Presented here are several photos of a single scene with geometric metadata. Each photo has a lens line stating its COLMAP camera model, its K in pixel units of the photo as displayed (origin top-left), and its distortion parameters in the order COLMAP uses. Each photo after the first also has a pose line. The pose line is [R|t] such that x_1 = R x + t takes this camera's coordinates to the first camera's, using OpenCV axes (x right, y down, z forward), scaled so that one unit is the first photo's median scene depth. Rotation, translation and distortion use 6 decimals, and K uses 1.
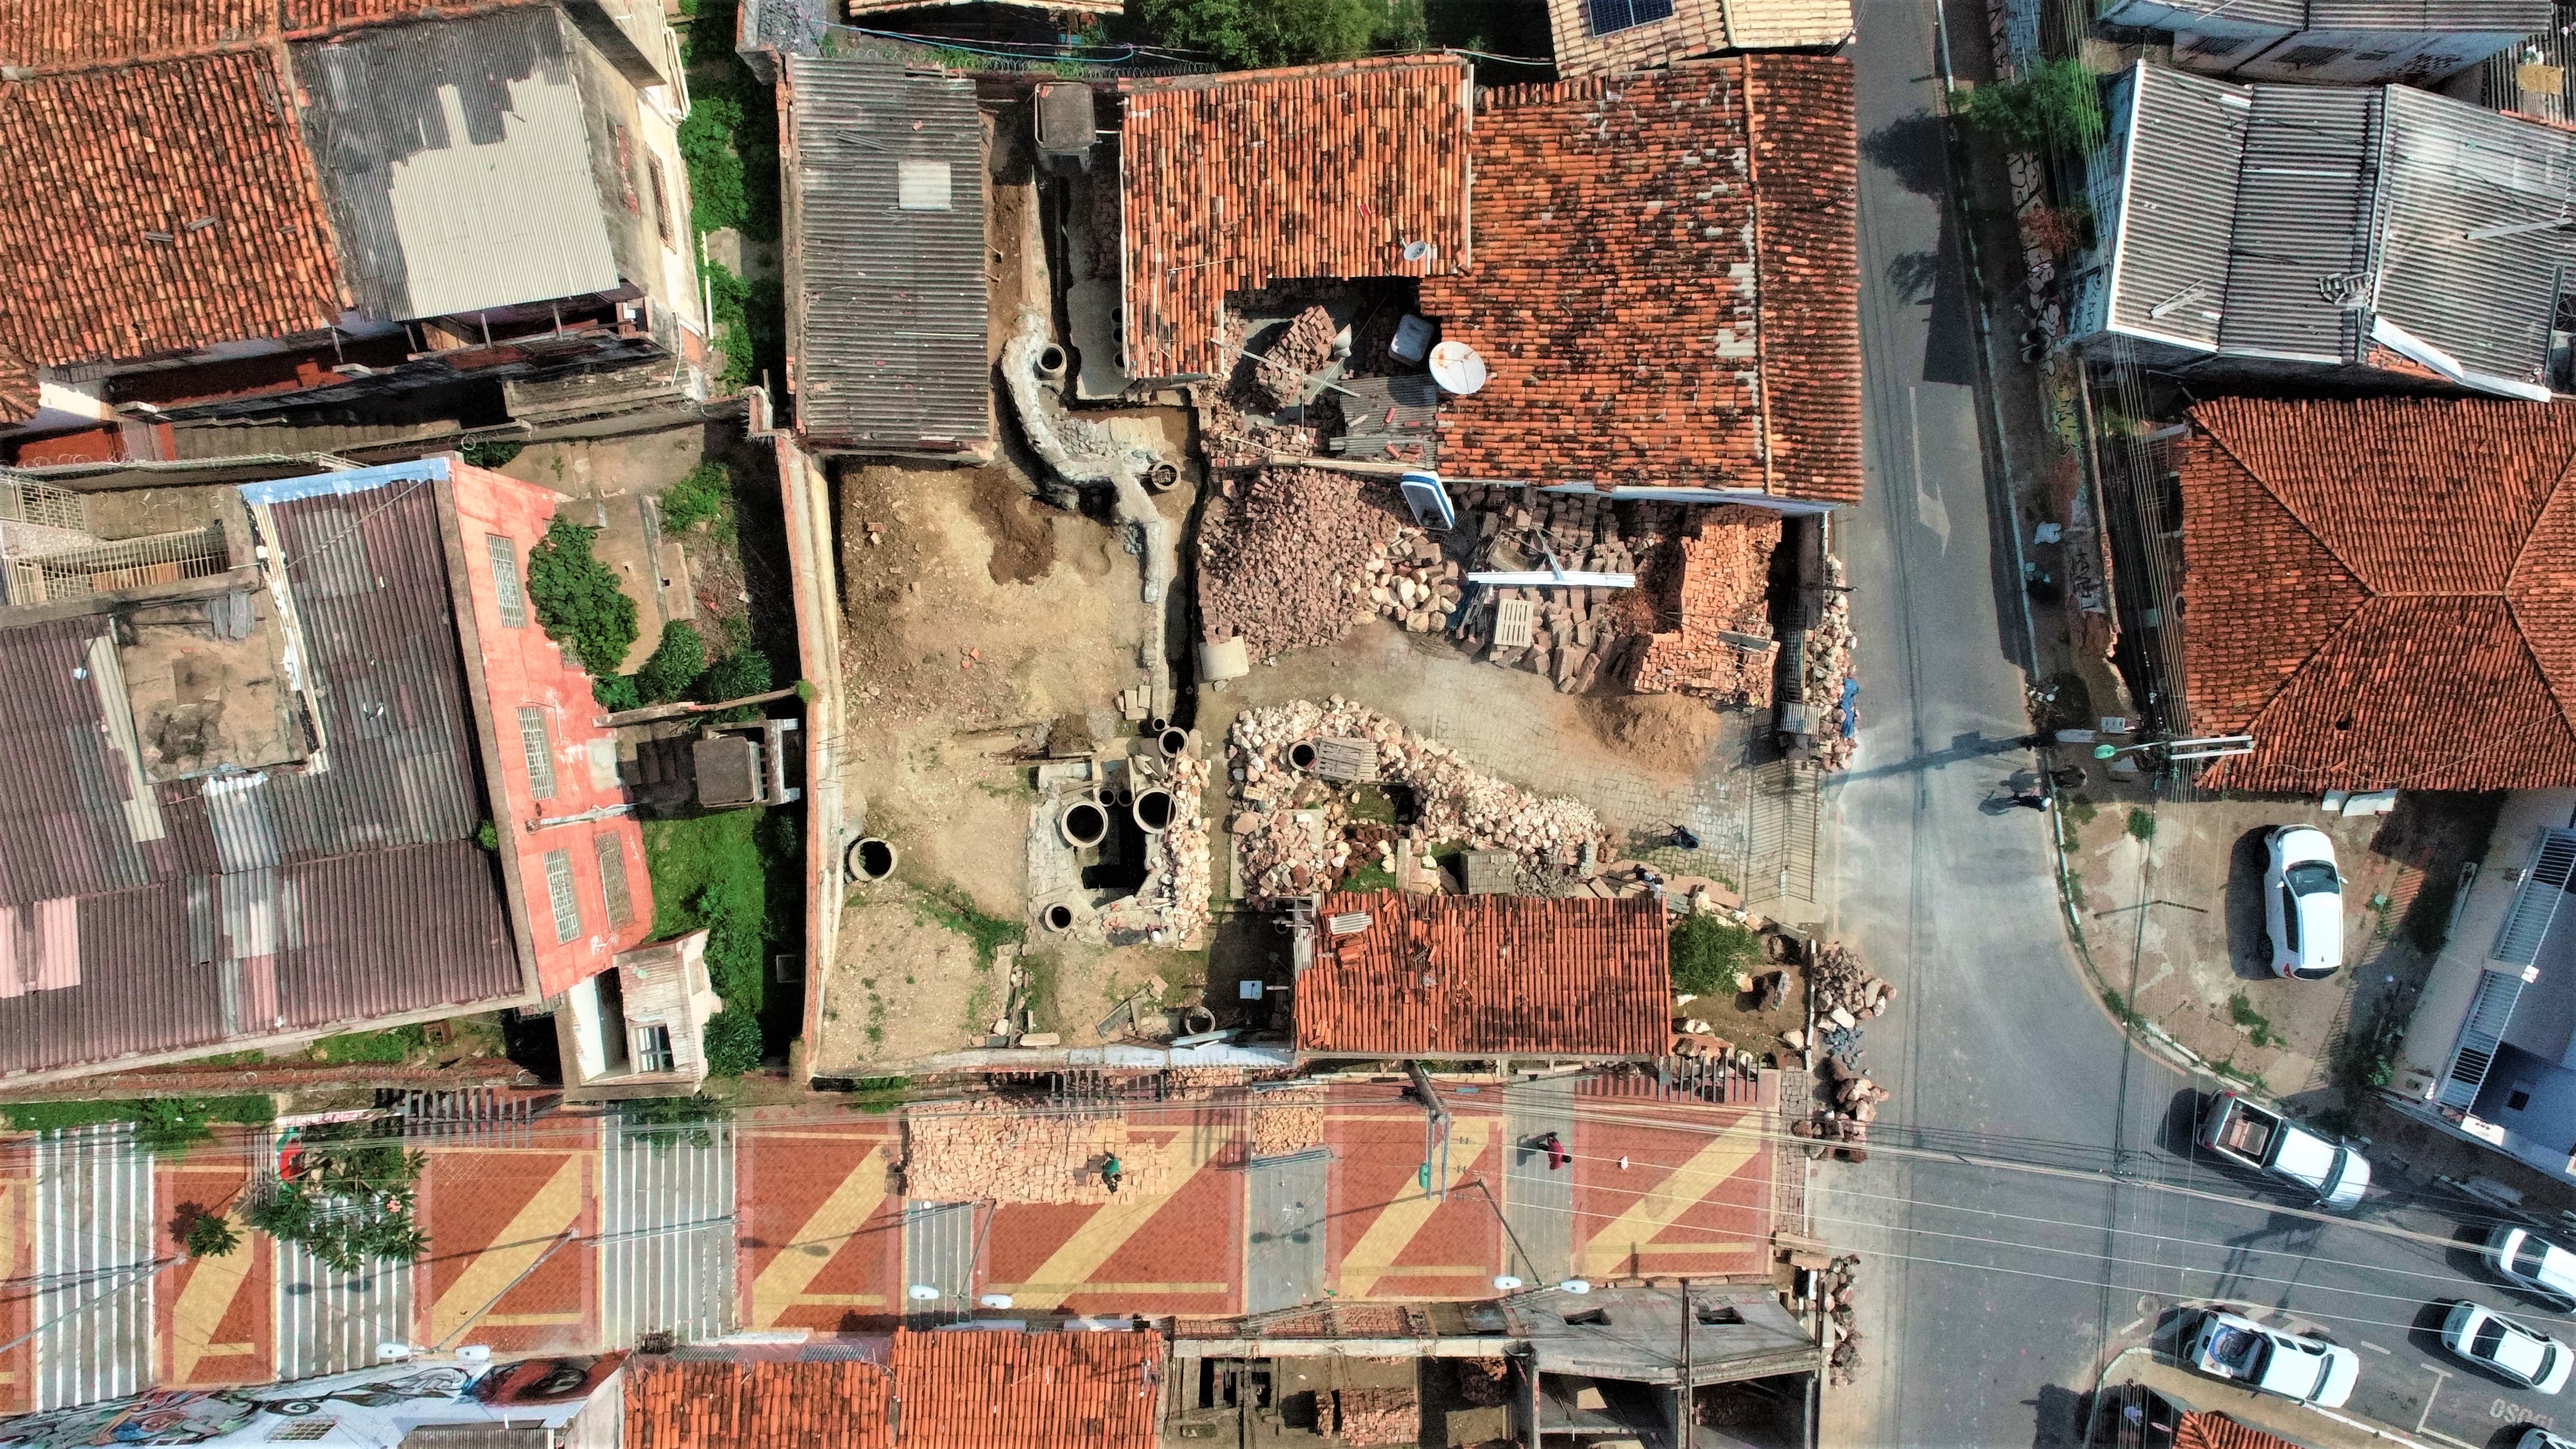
lens RADIAL K [[1728.3, 0, 1288.3], [0, 1728.3, 731.3], [0, 0, 1]] dist [-0.013730, -0.003232]
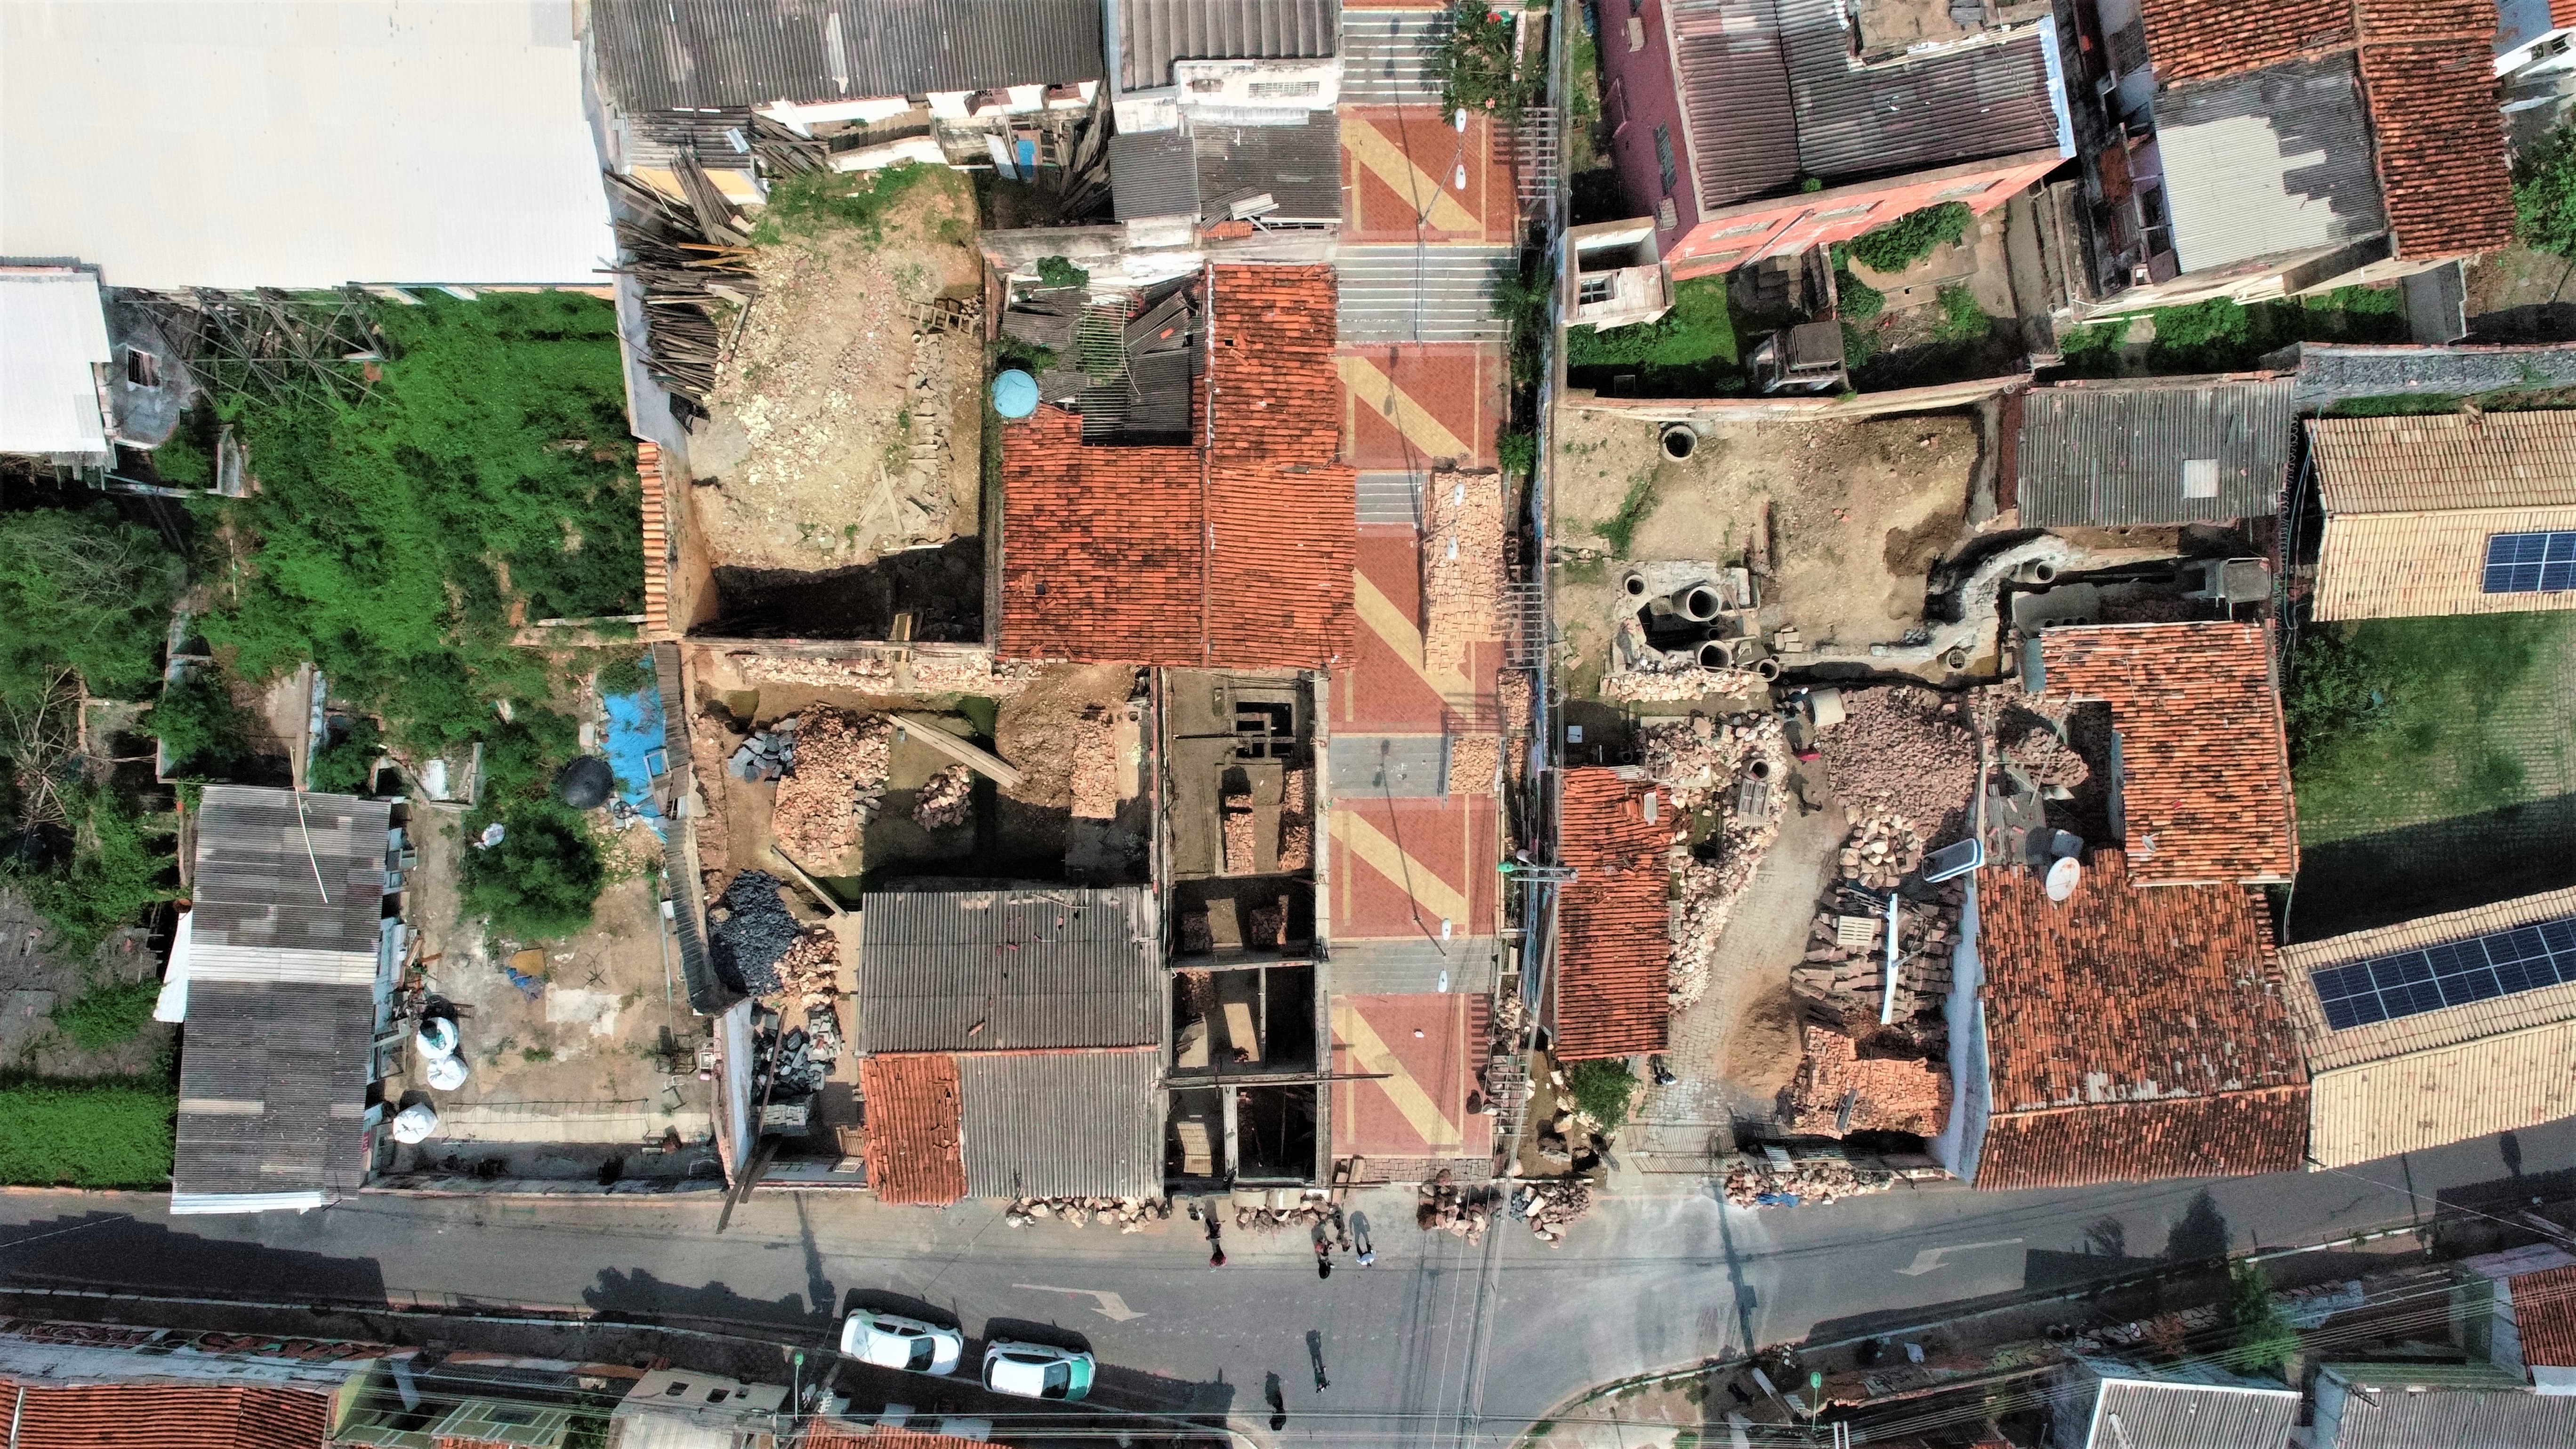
lens RADIAL K [[1728.3, 0, 1288.3], [0, 1728.3, 731.3], [0, 0, 1]] dist [-0.013730, -0.003232]
pose [[0.025651, 0.999106, -0.033603, 0.013983], [-0.998023, 0.023664, -0.058230, 0.440451], [-0.057383, 0.035030, 0.997738, -0.277020]]
